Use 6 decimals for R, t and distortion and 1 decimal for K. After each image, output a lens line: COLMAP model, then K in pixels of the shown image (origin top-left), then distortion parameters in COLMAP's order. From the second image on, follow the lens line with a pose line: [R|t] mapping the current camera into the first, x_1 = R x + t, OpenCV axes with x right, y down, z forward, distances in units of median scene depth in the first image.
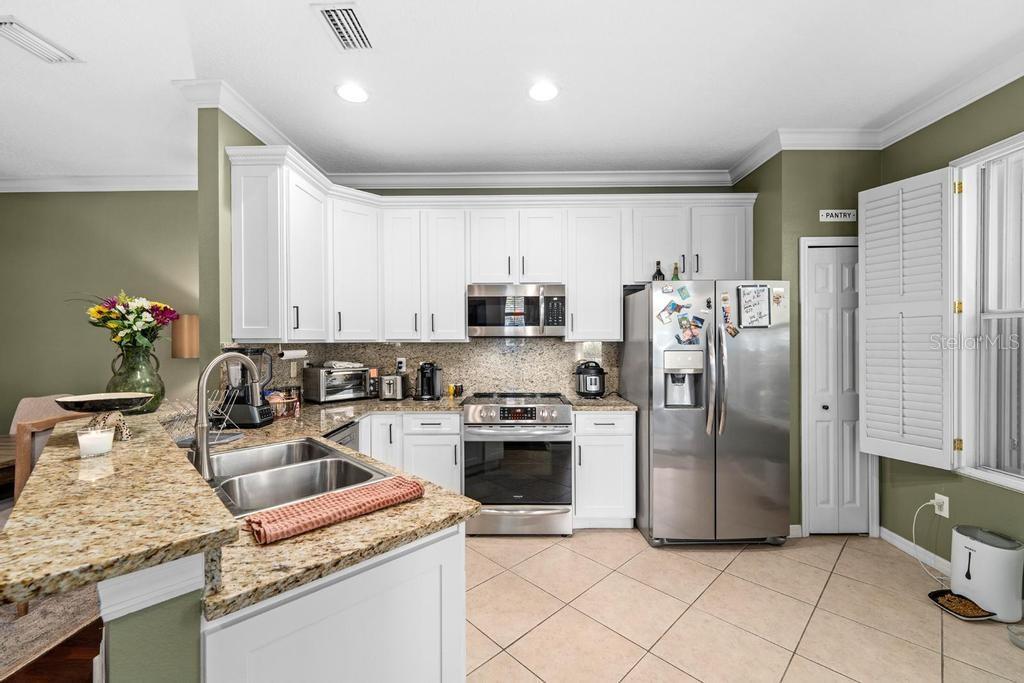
lens RADIAL K [[414.9, 0, 511.2], [0, 414.9, 343.3], [0, 0, 1]] dist [0.000355, -0.000891]
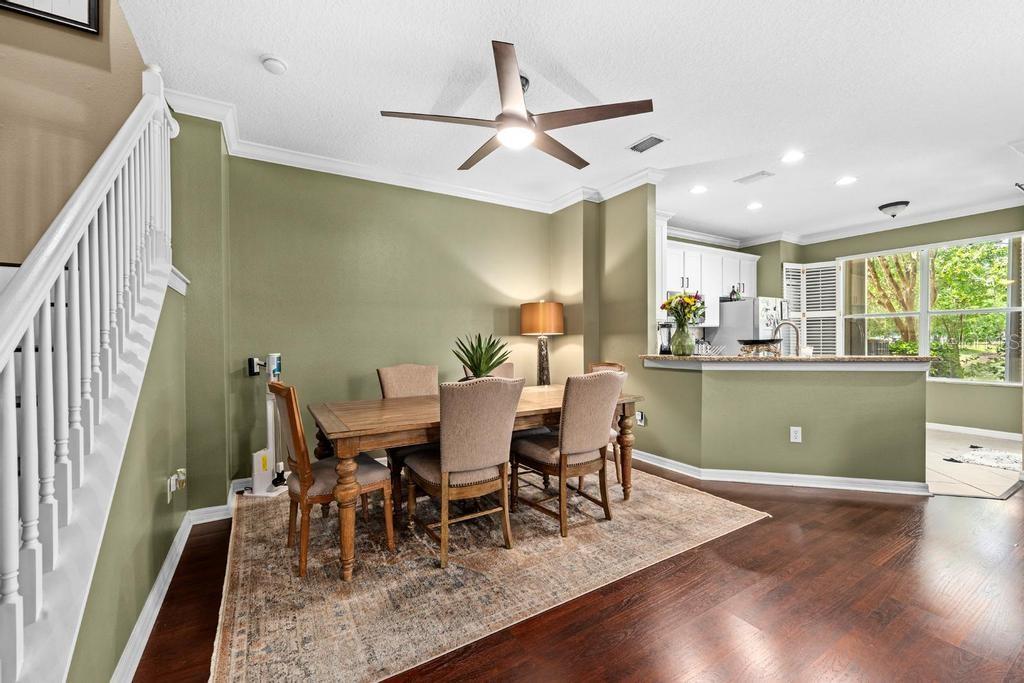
lens RADIAL K [[414.9, 0, 511.2], [0, 414.9, 343.3], [0, 0, 1]] dist [0.000355, -0.000891]
pose [[0.850133, -0.006118, 0.526532, -1.565563], [0.007180, 0.999974, 0.000027, 0.065710], [-0.526518, 0.003757, 0.850155, -0.107284]]
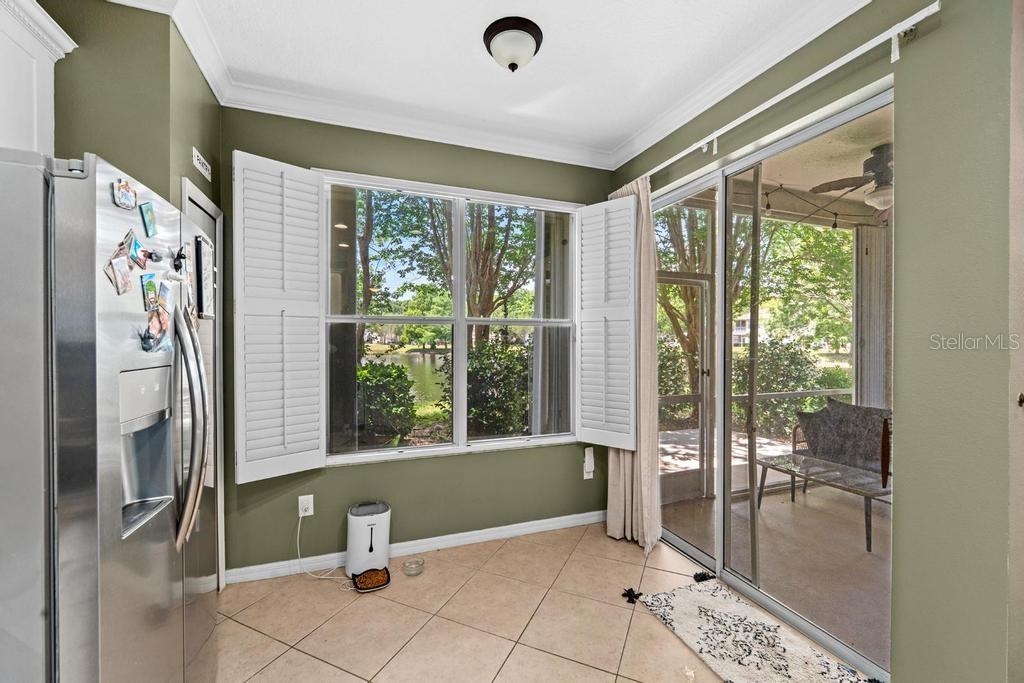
lens RADIAL K [[414.9, 0, 511.2], [0, 414.9, 343.3], [0, 0, 1]] dist [0.000355, -0.000891]
pose [[-0.364522, -0.003610, 0.931188, -0.060692], [0.008404, 0.999939, 0.007166, -0.005000], [-0.931157, 0.010437, -0.364470, 0.698399]]
